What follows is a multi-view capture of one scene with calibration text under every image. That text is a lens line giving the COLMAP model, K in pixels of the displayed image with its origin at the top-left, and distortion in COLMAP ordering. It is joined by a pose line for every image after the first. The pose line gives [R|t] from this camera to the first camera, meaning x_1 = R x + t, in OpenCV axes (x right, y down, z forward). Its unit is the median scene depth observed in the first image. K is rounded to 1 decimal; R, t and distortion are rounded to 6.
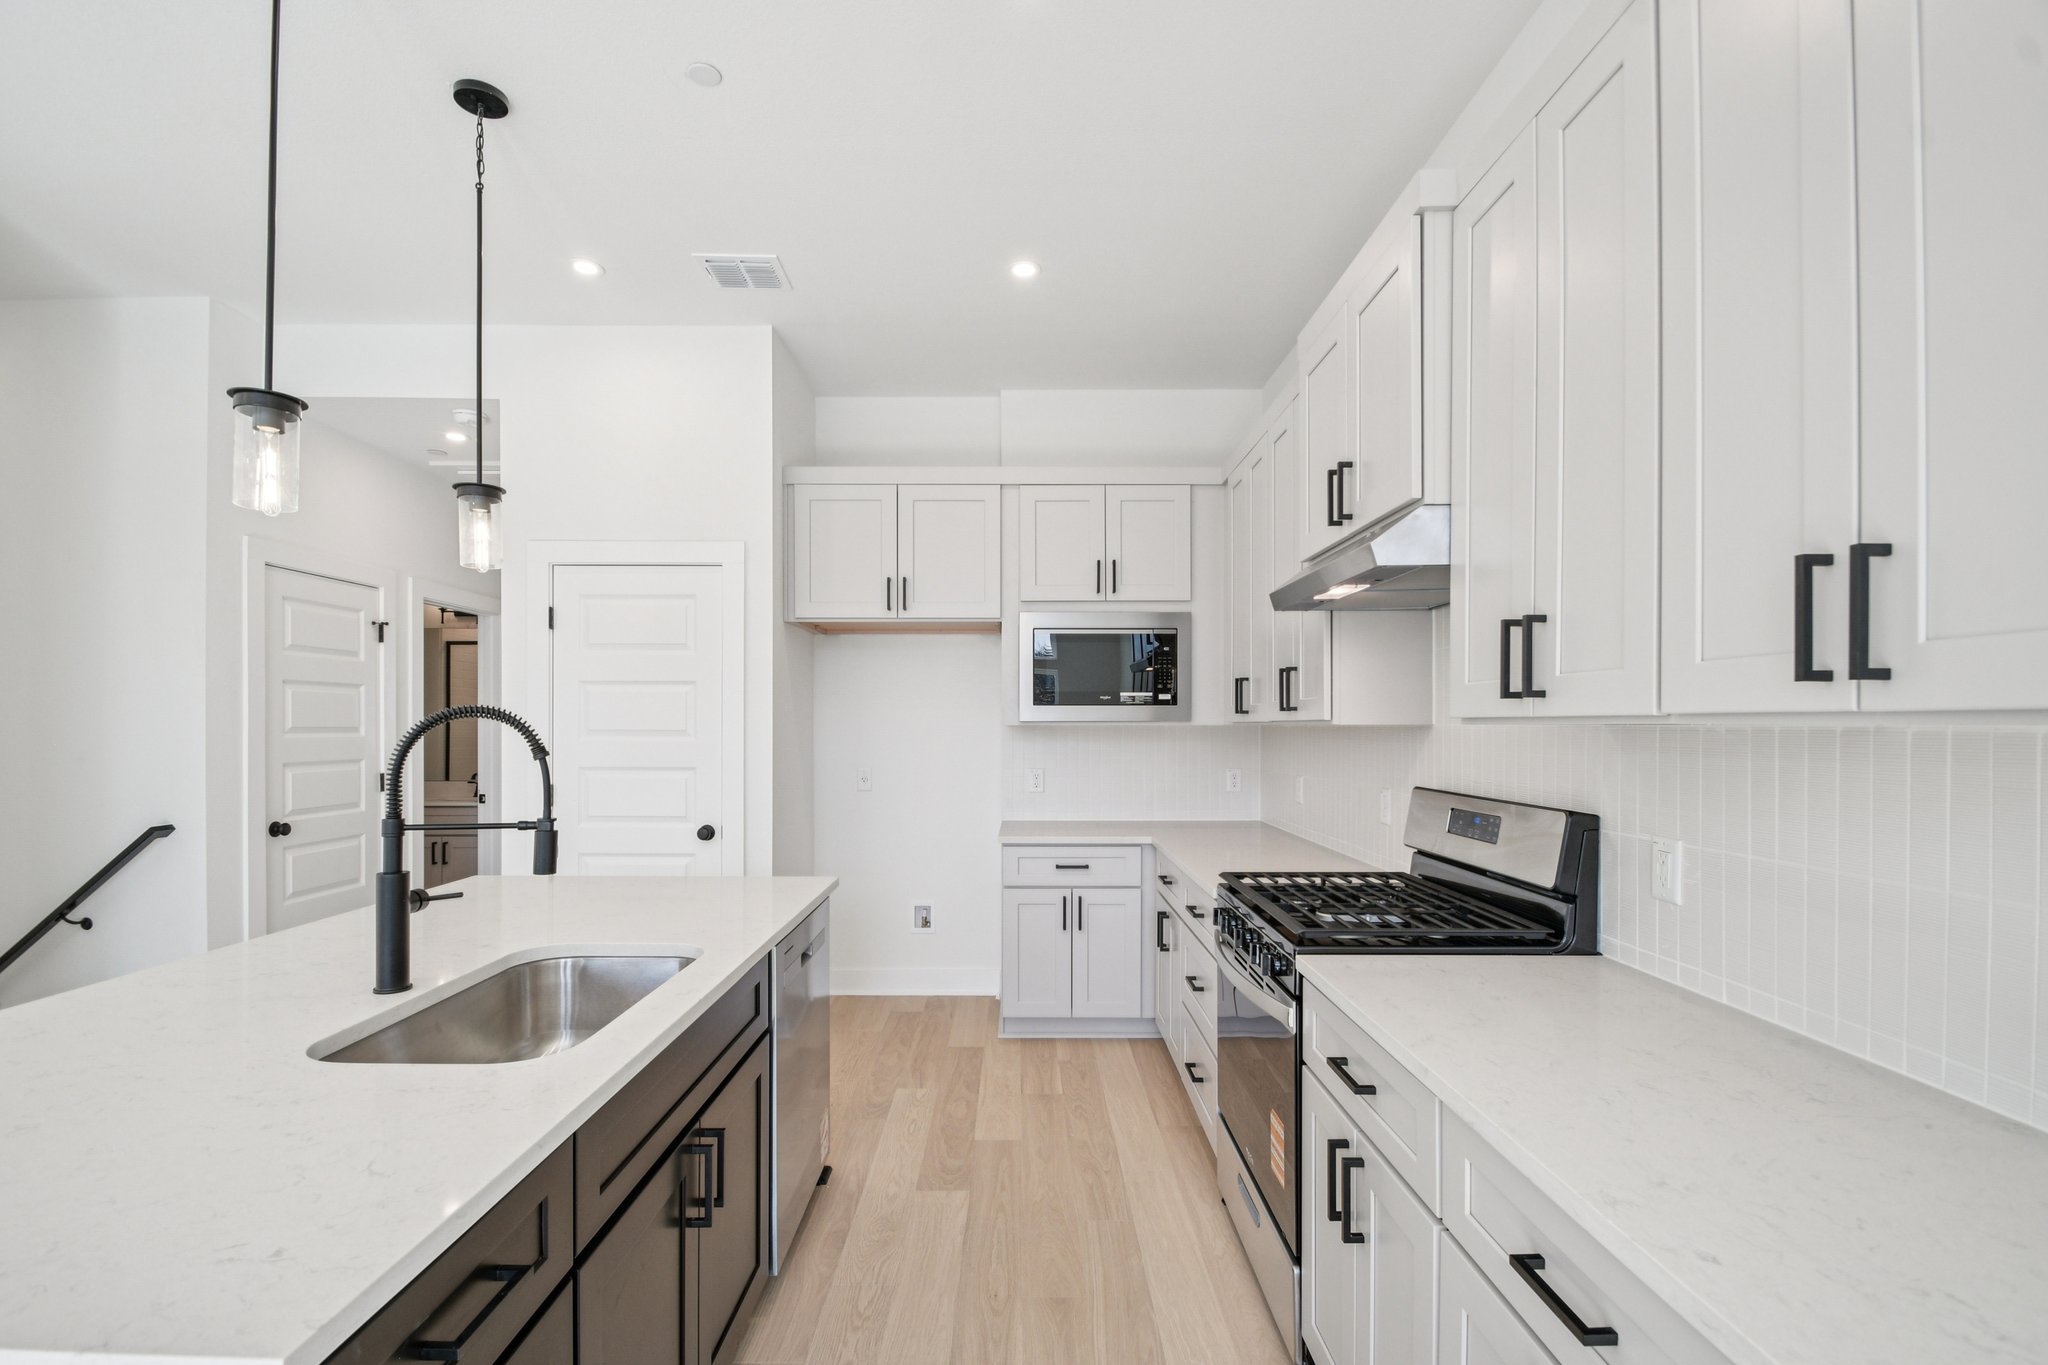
lens RADIAL K [[909.0, 0, 1026.0], [0, 909.0, 728.1], [0, 0, 1]] dist [-0.003375, -0.000488]
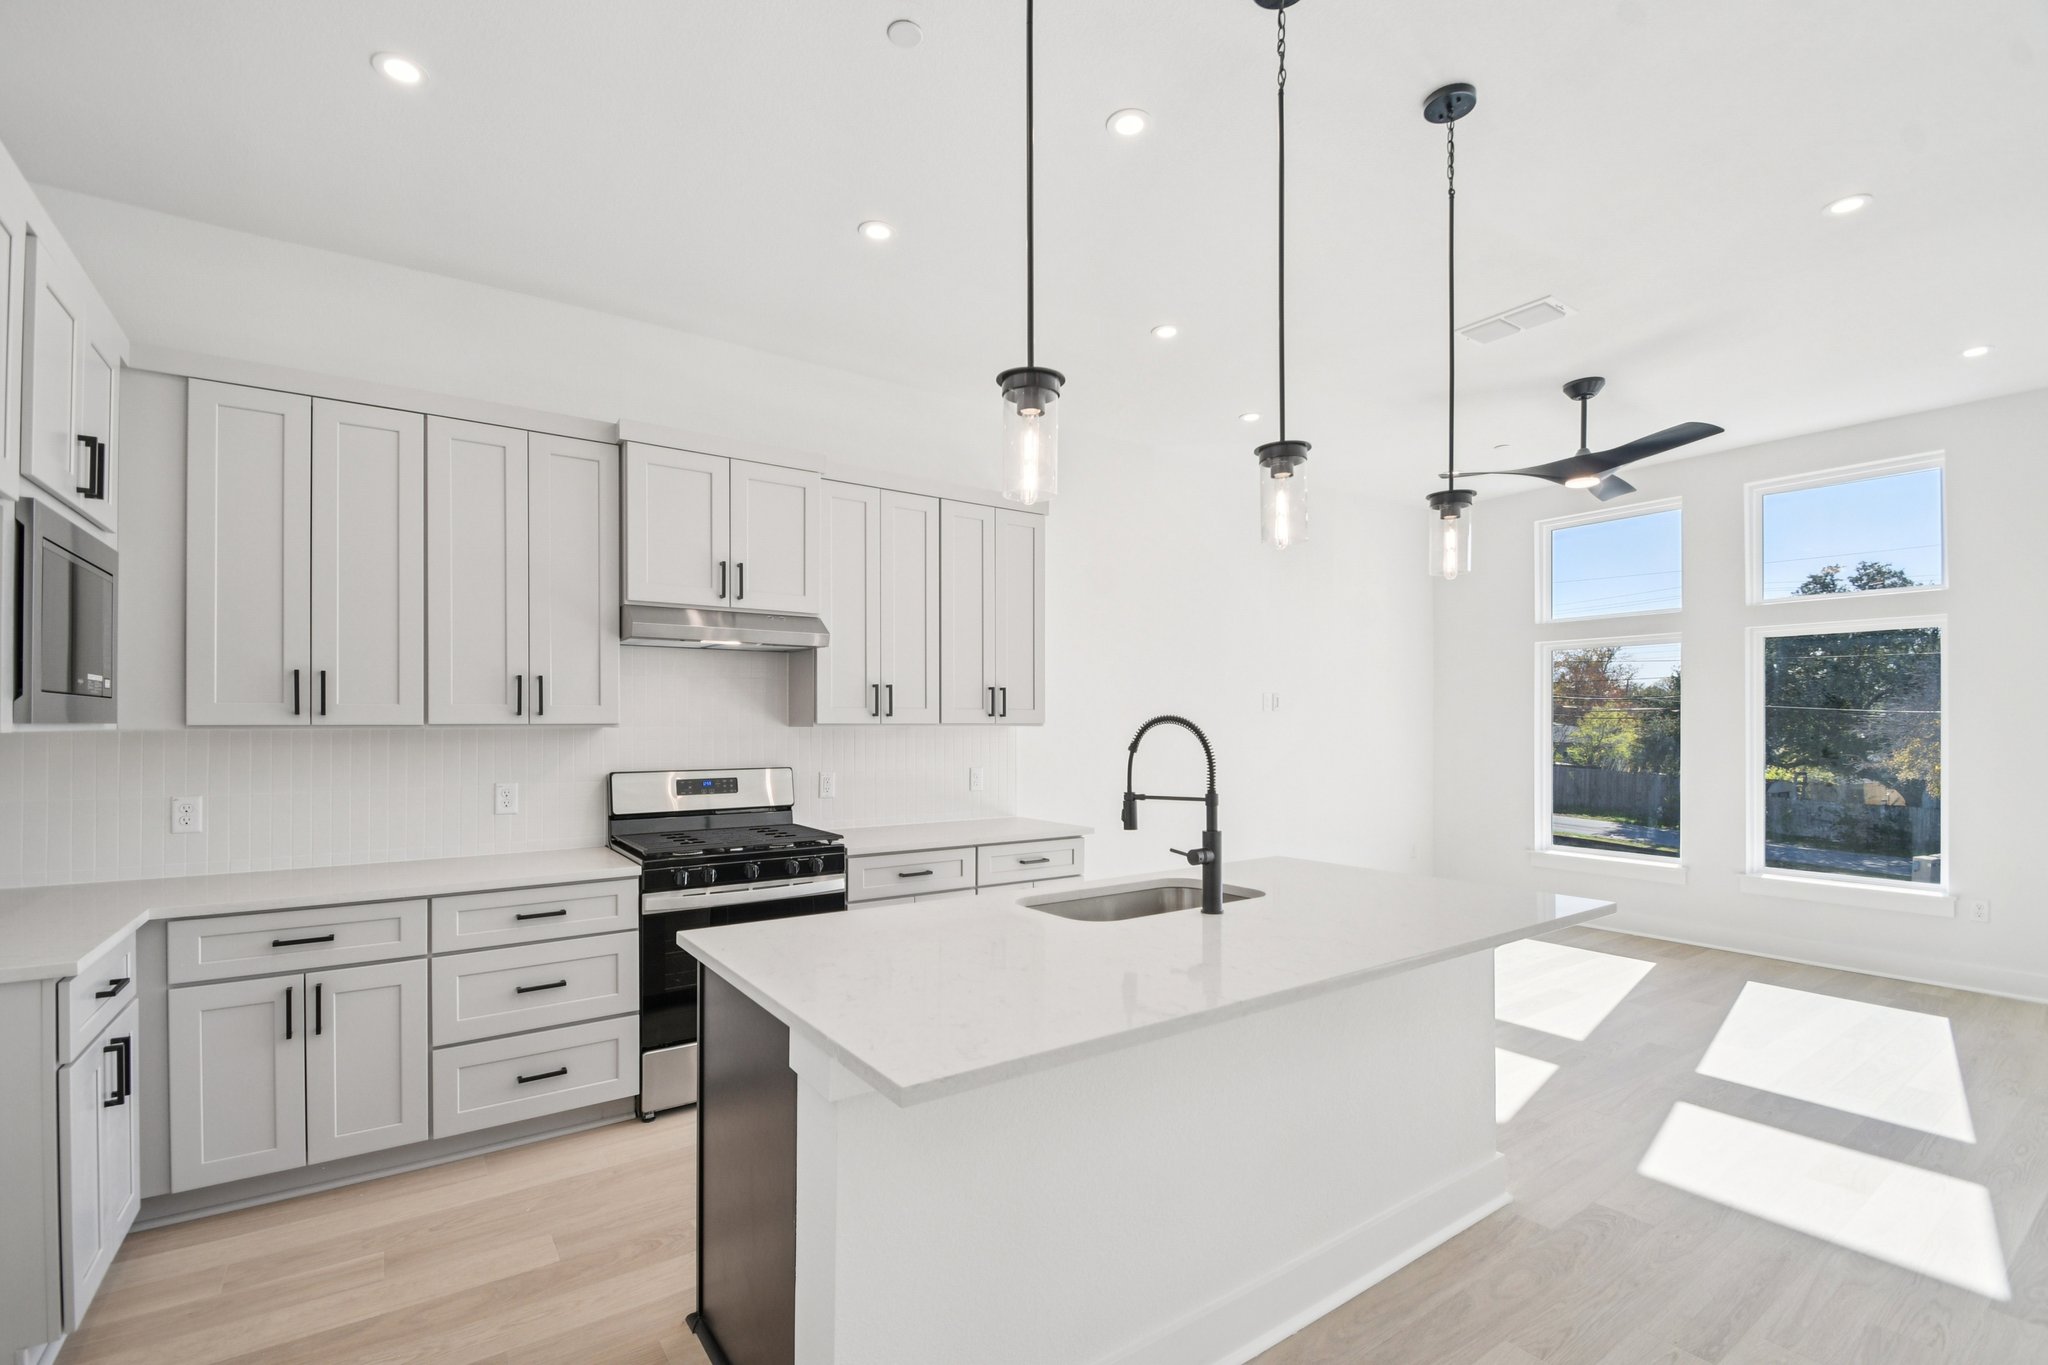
lens RADIAL K [[902.5, 0, 1023.4], [0, 902.5, 726.0], [0, 0, 1]] dist [-0.010323, -0.001304]
pose [[-0.570140, 0.002496, 0.821544, -0.710821], [0.007203, 0.999972, 0.001961, -0.003163], [-0.821516, 0.007035, -0.570142, 0.859481]]
